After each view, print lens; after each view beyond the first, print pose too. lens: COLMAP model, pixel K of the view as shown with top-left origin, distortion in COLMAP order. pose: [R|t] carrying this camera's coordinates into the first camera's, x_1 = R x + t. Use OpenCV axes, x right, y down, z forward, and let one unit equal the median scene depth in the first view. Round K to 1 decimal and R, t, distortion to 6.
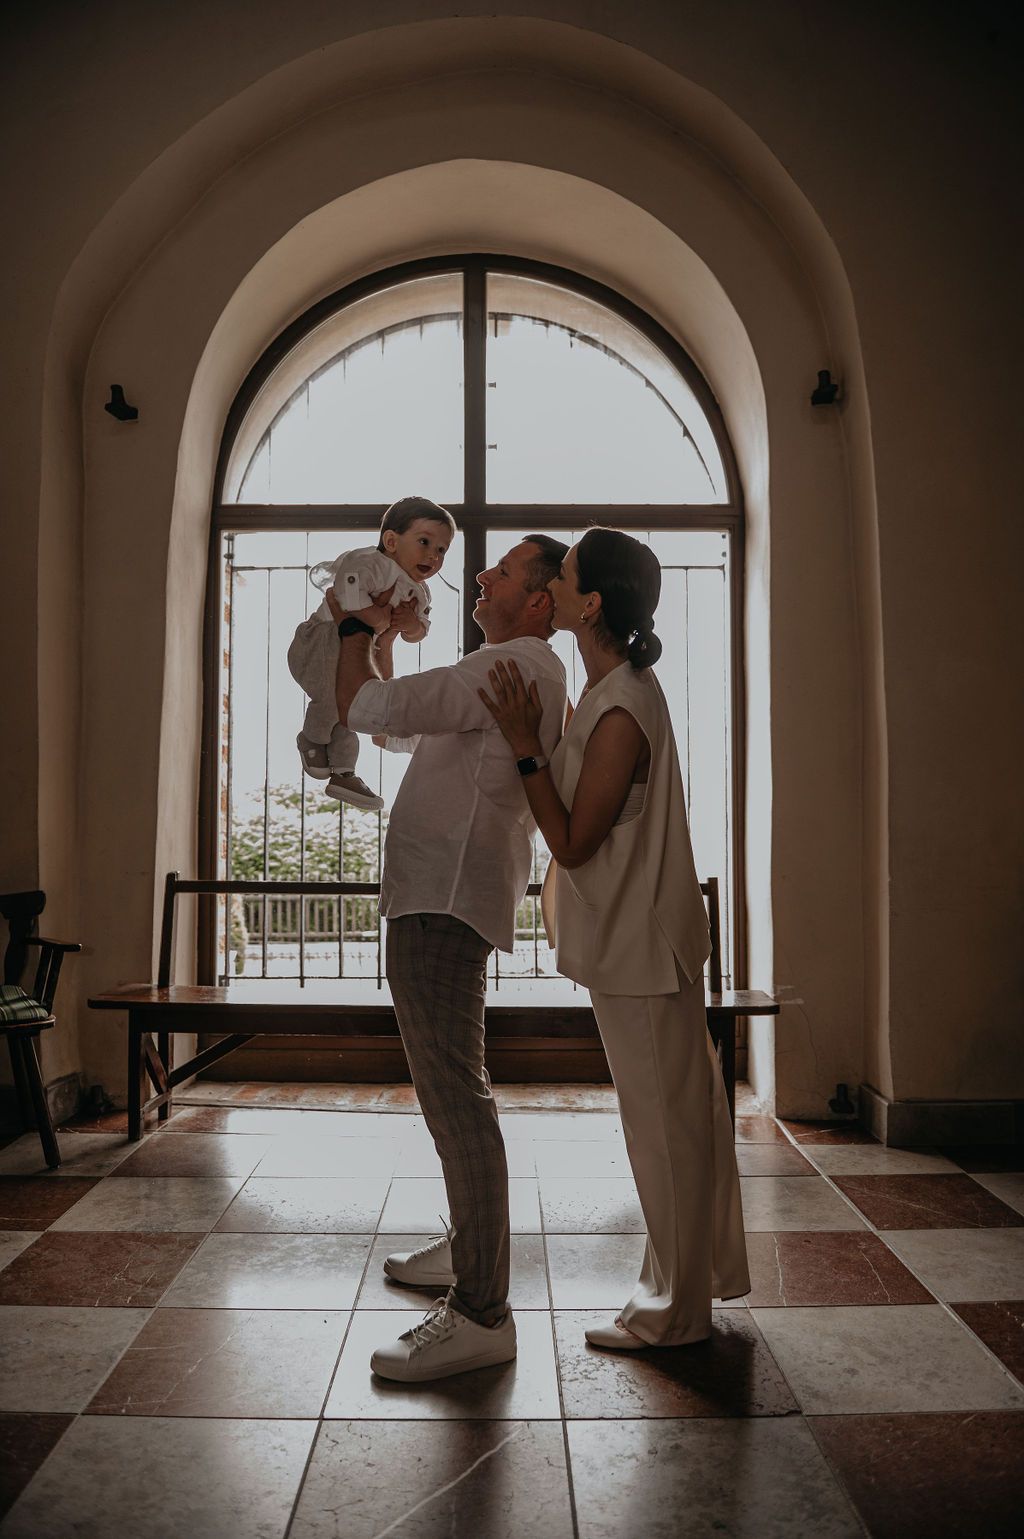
lens RADIAL K [[1046.1, 0, 513.7], [0, 1046.1, 779.9], [0, 0, 1]] dist [-0.049982, -0.003205]
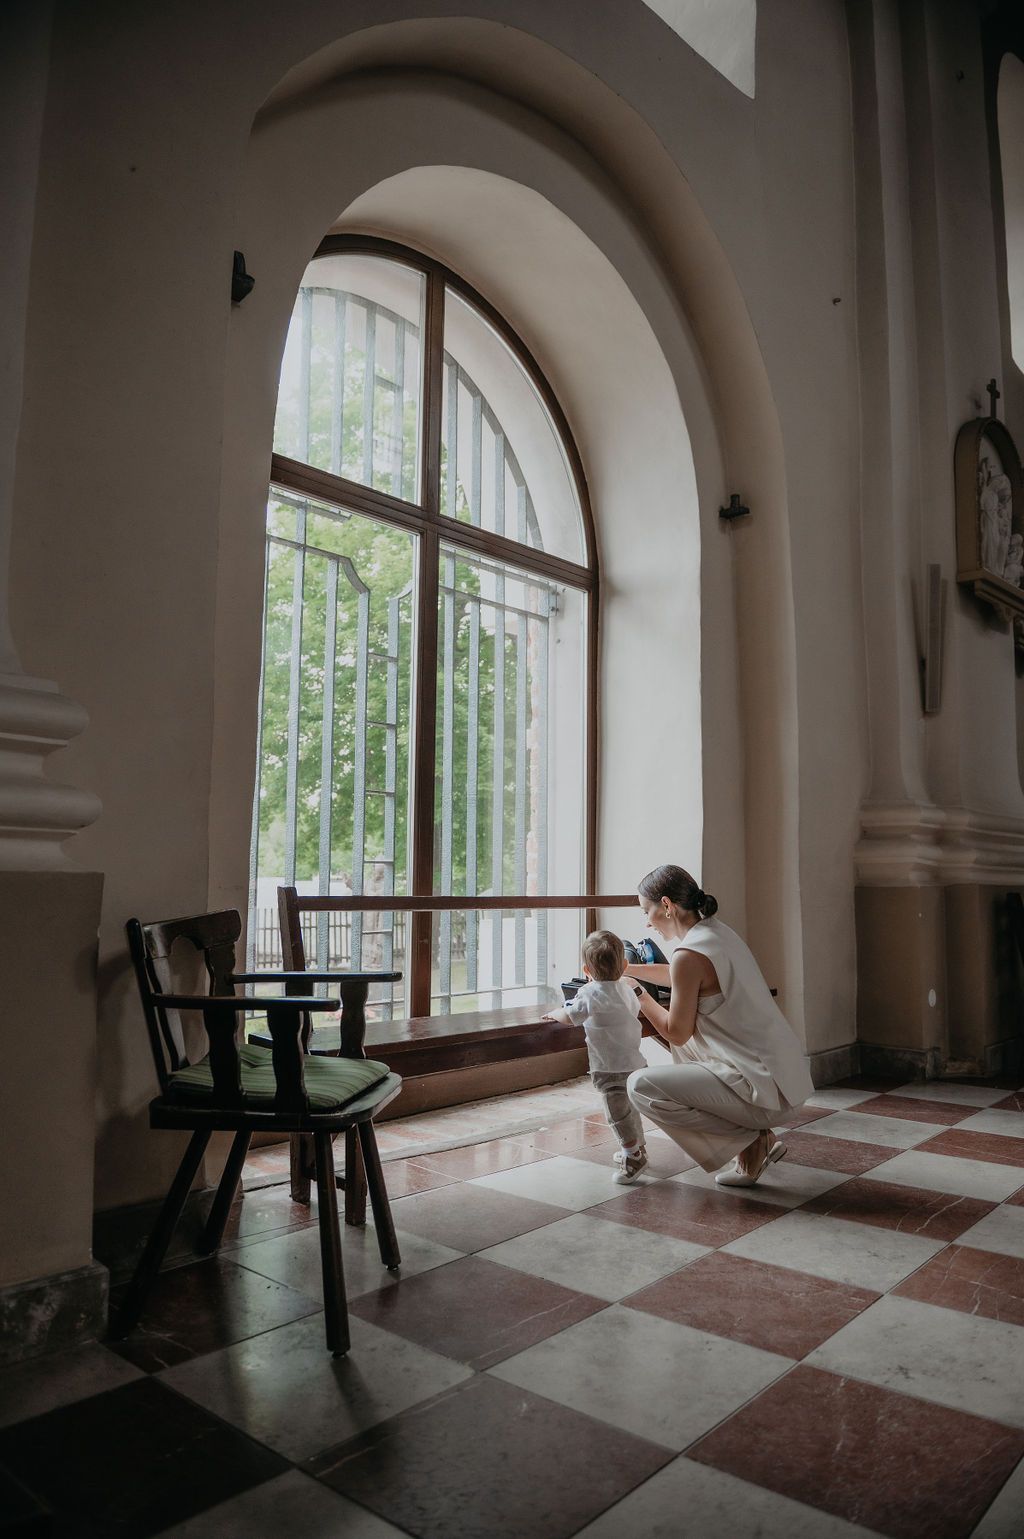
lens RADIAL K [[1046.1, 0, 518.1], [0, 1046.1, 760.6], [0, 0, 1]] dist [-0.049982, -0.003205]
pose [[0.662303, 0.085105, 0.744387, -1.126303], [-0.050393, 0.996338, -0.069075, 0.053949], [-0.747540, 0.008237, 0.664166, 0.466669]]
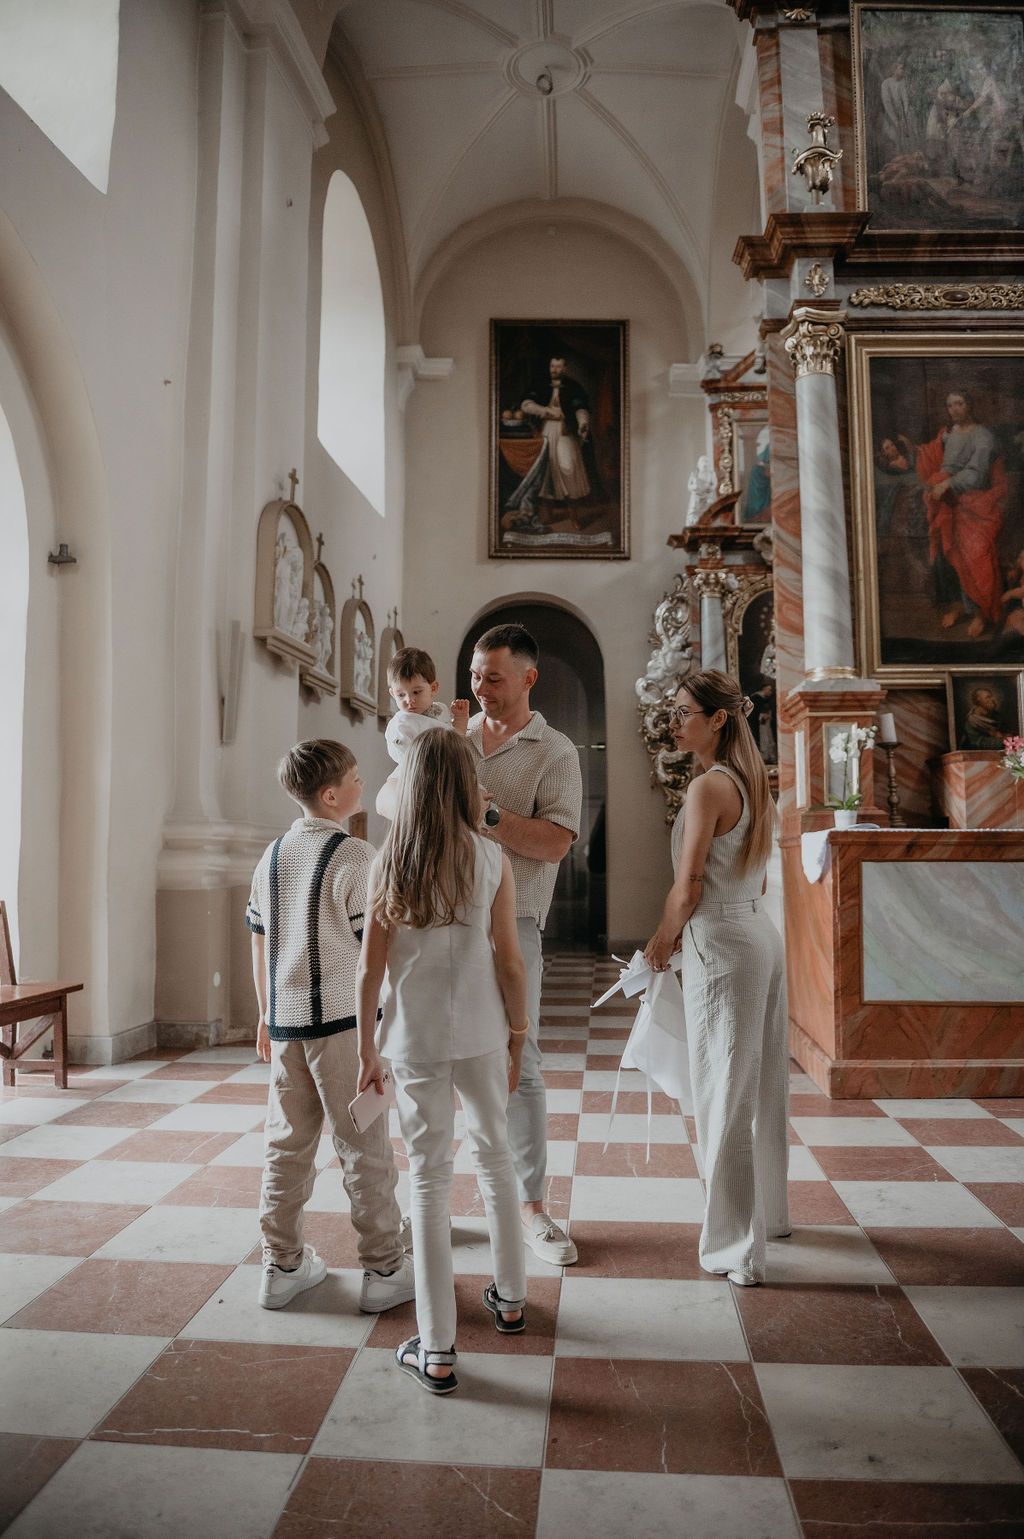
lens RADIAL K [[1046.1, 0, 511.0], [0, 1046.1, 772.7], [0, 0, 1]] dist [-0.049982, -0.003205]
pose [[0.104134, 0.066478, 0.992339, -1.433906], [-0.051727, 0.996775, -0.061347, -0.030008], [-0.993217, -0.044943, 0.107237, 0.288836]]
